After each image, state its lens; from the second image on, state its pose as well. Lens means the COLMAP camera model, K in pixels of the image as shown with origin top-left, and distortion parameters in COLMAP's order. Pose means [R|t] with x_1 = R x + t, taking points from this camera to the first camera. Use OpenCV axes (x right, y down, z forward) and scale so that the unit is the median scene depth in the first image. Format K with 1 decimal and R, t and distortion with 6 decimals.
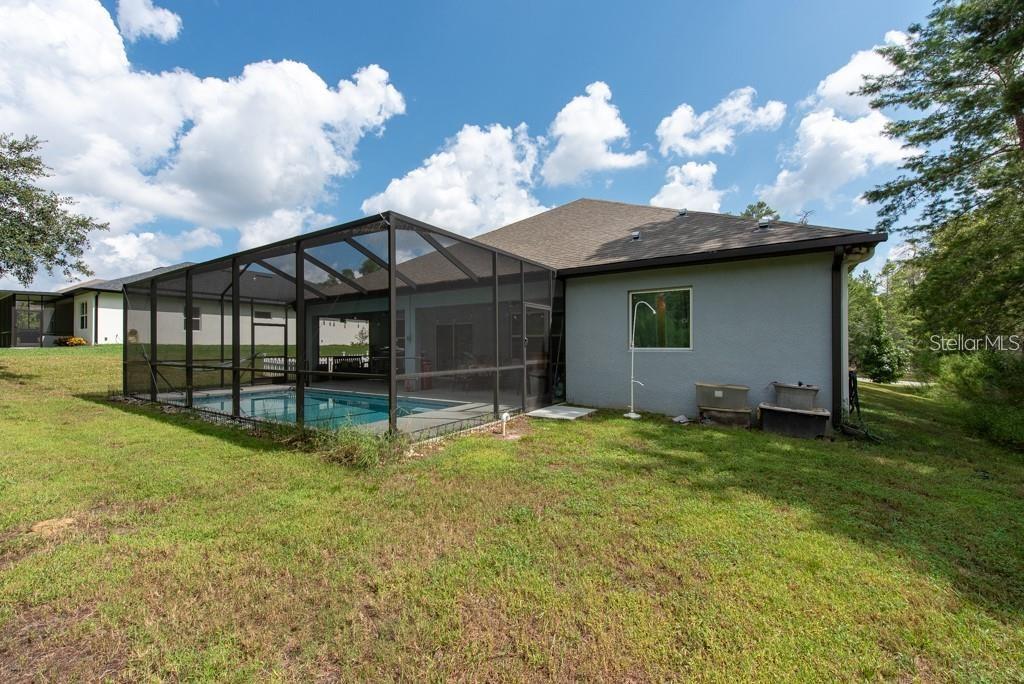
lens RADIAL K [[406.7, 0, 512.3], [0, 406.7, 341.8], [0, 0, 1]] dist [0.008262, -0.000600]
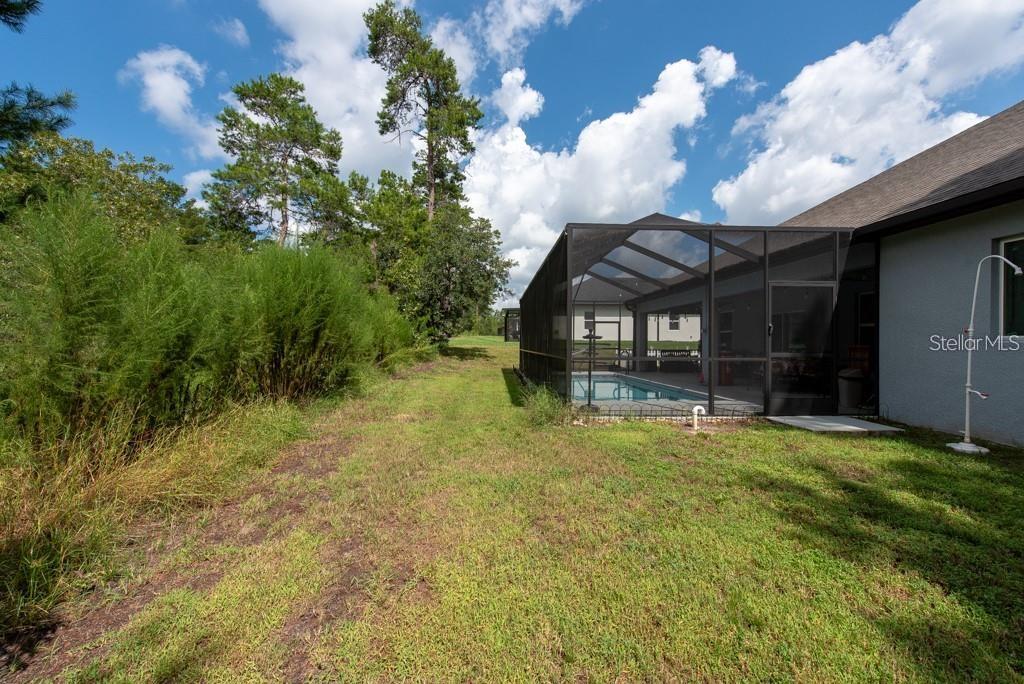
lens RADIAL K [[406.7, 0, 512.3], [0, 406.7, 344.8], [0, 0, 1]] dist [0.008262, -0.000600]
pose [[0.578048, 0.008068, -0.815963, 0.224224], [0.001049, 0.999943, 0.010631, 0.011535], [0.816002, -0.007001, 0.578006, 0.053287]]
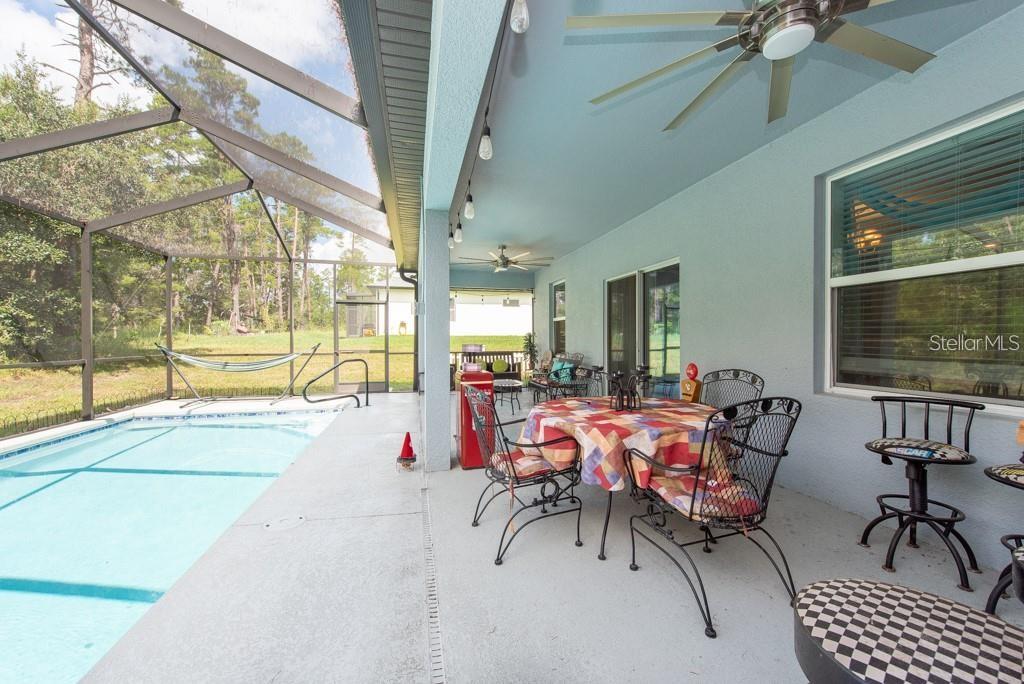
lens RADIAL K [[406.7, 0, 510.7], [0, 406.7, 341.3], [0, 0, 1]] dist [0.008262, -0.000600]
pose [[0.730788, 0.005418, -0.682583, 0.024327], [0.007865, 0.999835, 0.016356, 0.011311], [0.682559, -0.017322, 0.730625, 0.633004]]
